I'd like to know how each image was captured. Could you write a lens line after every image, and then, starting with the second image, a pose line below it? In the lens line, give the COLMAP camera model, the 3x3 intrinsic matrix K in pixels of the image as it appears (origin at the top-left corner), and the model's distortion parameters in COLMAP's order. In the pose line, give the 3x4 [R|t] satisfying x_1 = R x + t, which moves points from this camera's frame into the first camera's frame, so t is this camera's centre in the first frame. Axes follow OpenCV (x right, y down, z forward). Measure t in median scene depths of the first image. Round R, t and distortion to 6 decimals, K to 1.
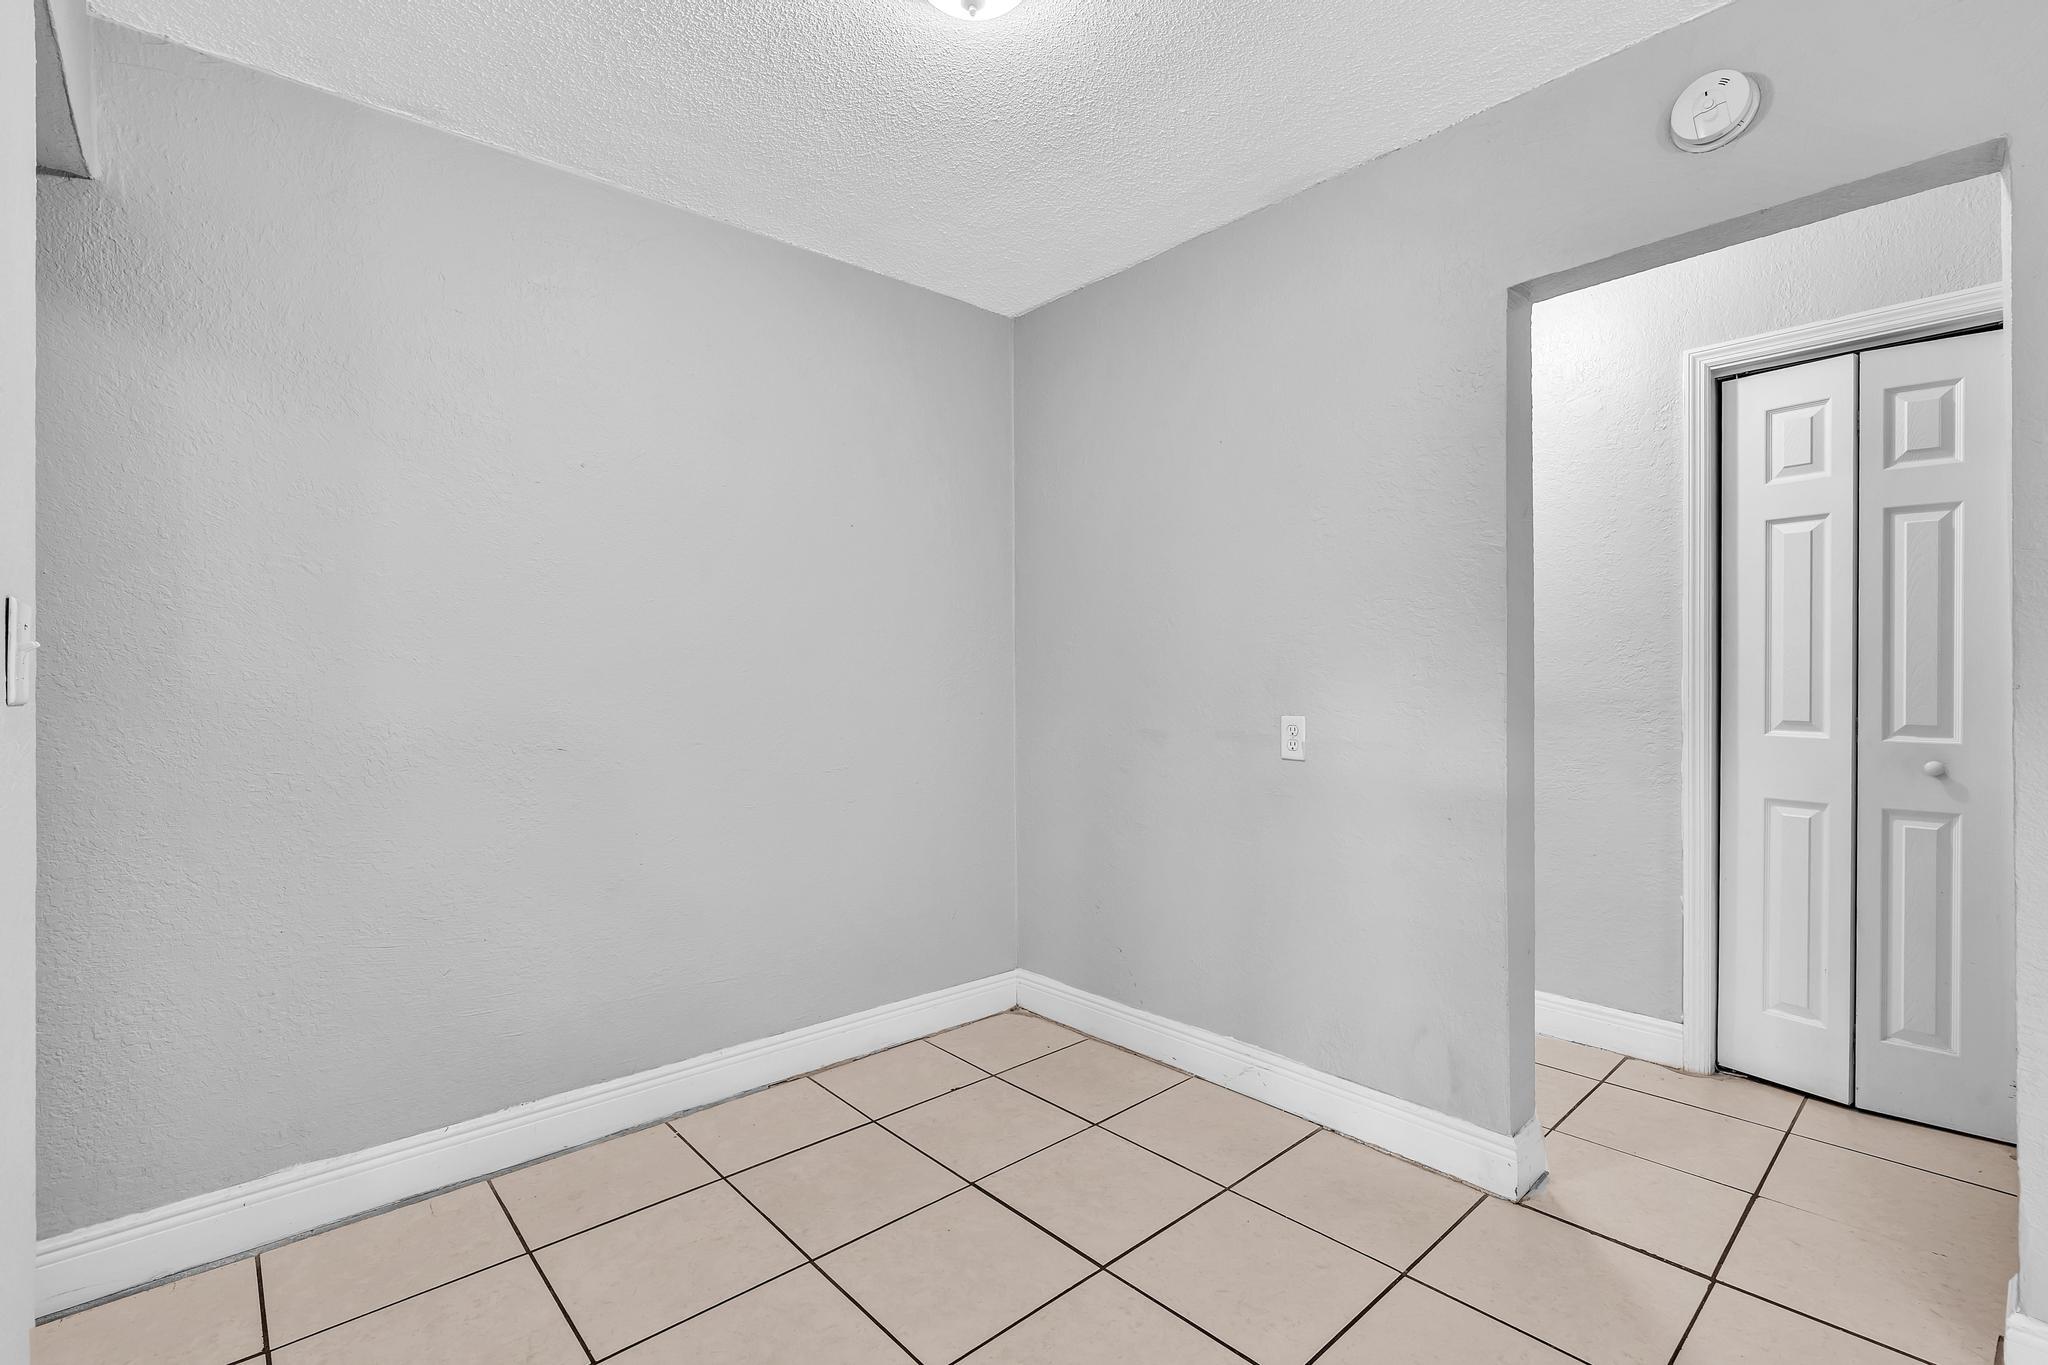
lens RADIAL K [[929.0, 0, 1031.0], [0, 929.0, 680.7], [0, 0, 1]] dist [-0.005161, 0.000796]
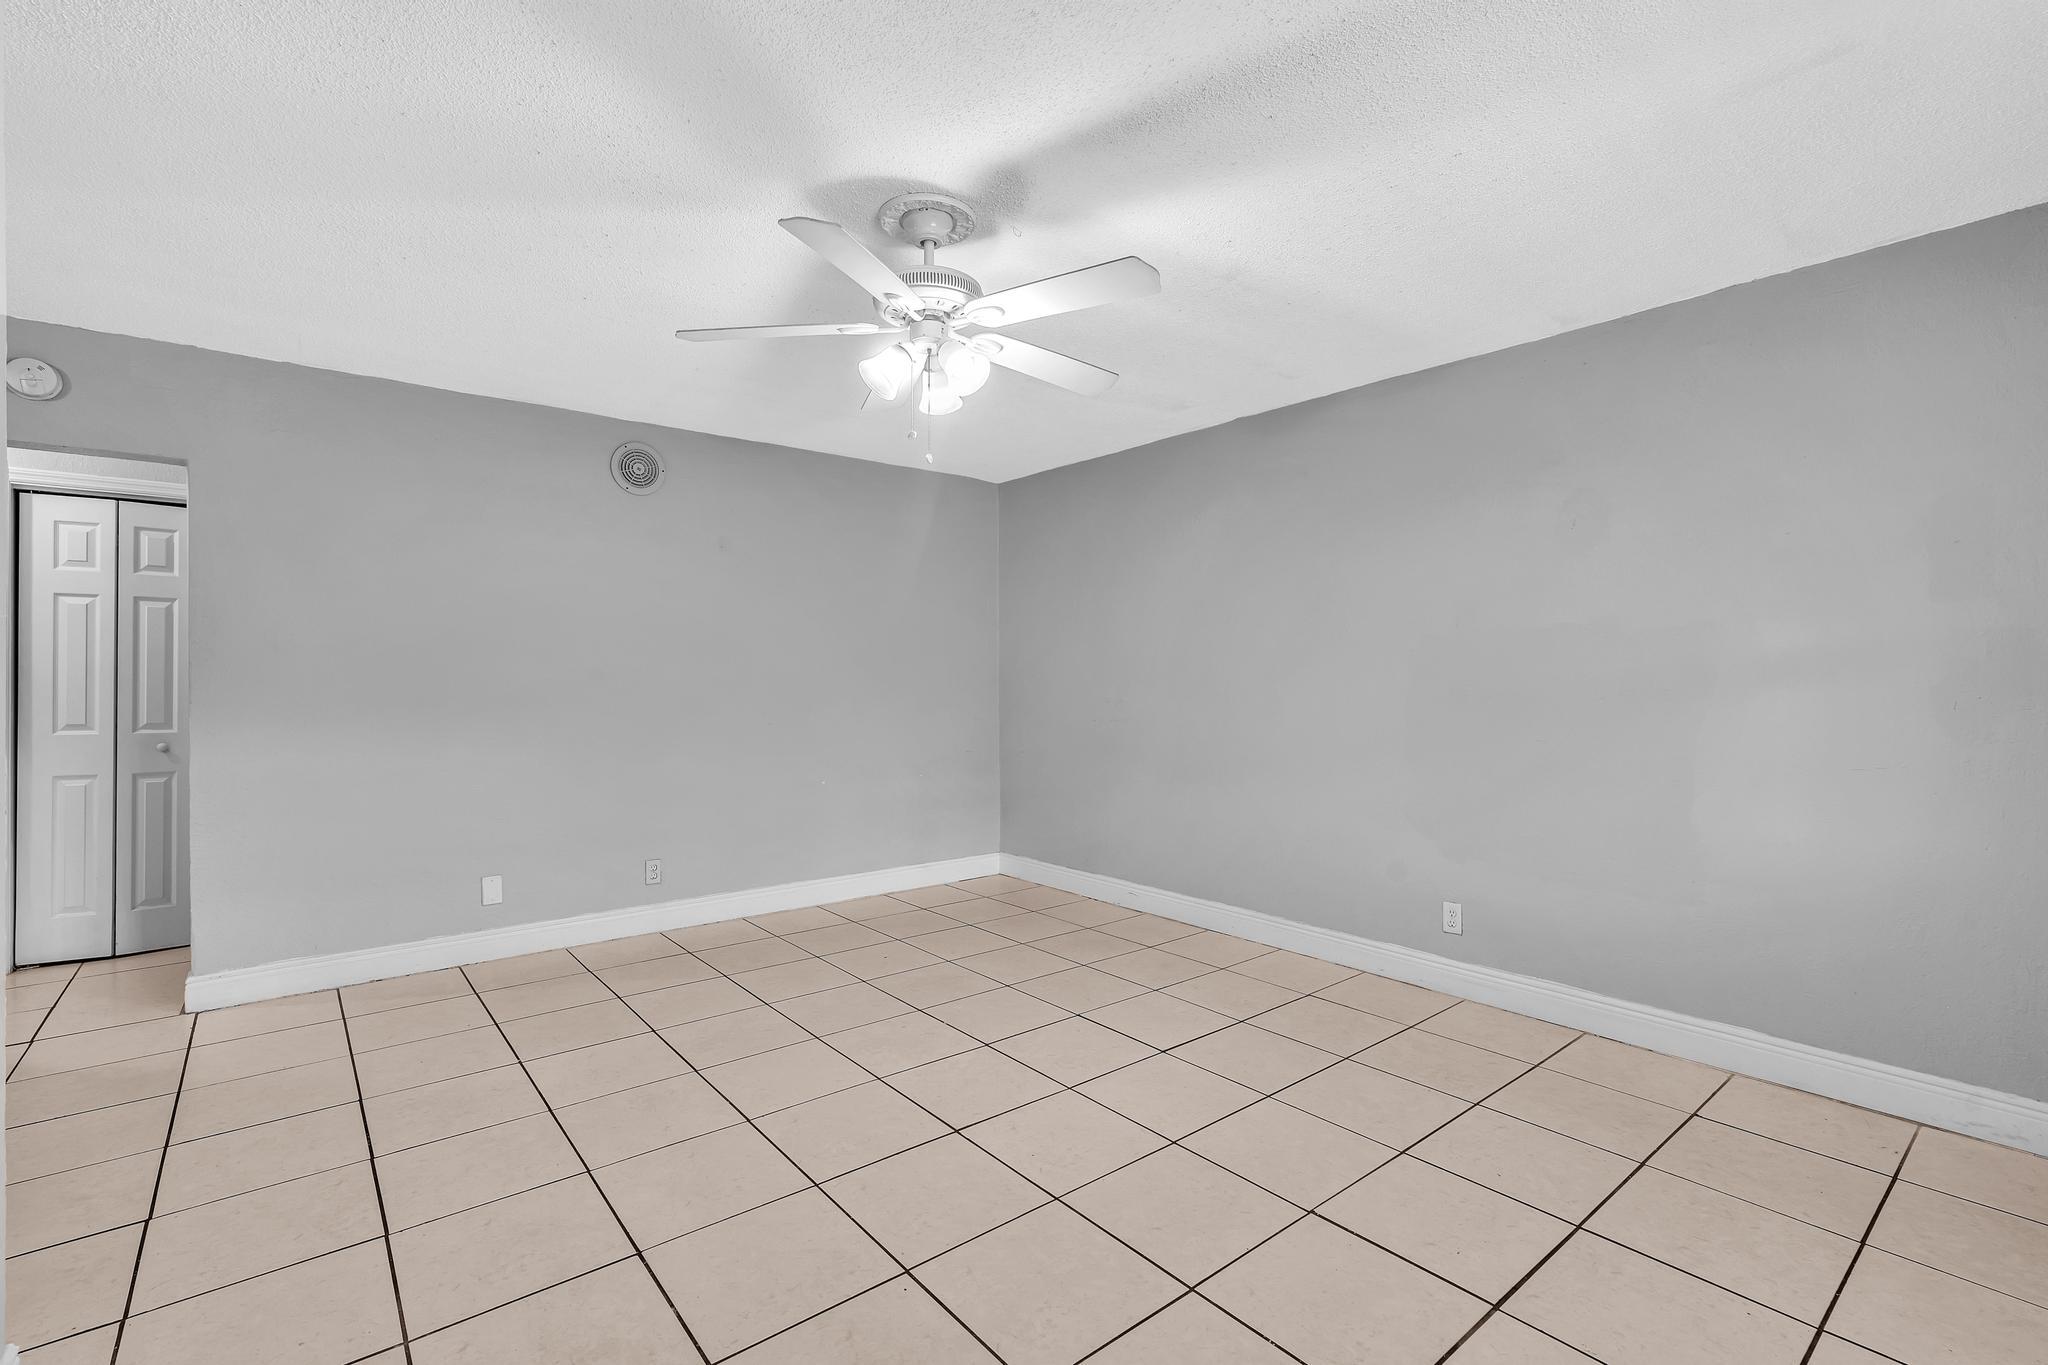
lens RADIAL K [[929.0, 0, 1032.9], [0, 929.0, 676.3], [0, 0, 1]] dist [-0.005161, 0.000796]
pose [[0.058448, 0.005799, 0.998274, -0.670840], [0.003985, 0.999974, -0.006042, -0.022601], [-0.998283, 0.004331, 0.058423, -0.740951]]
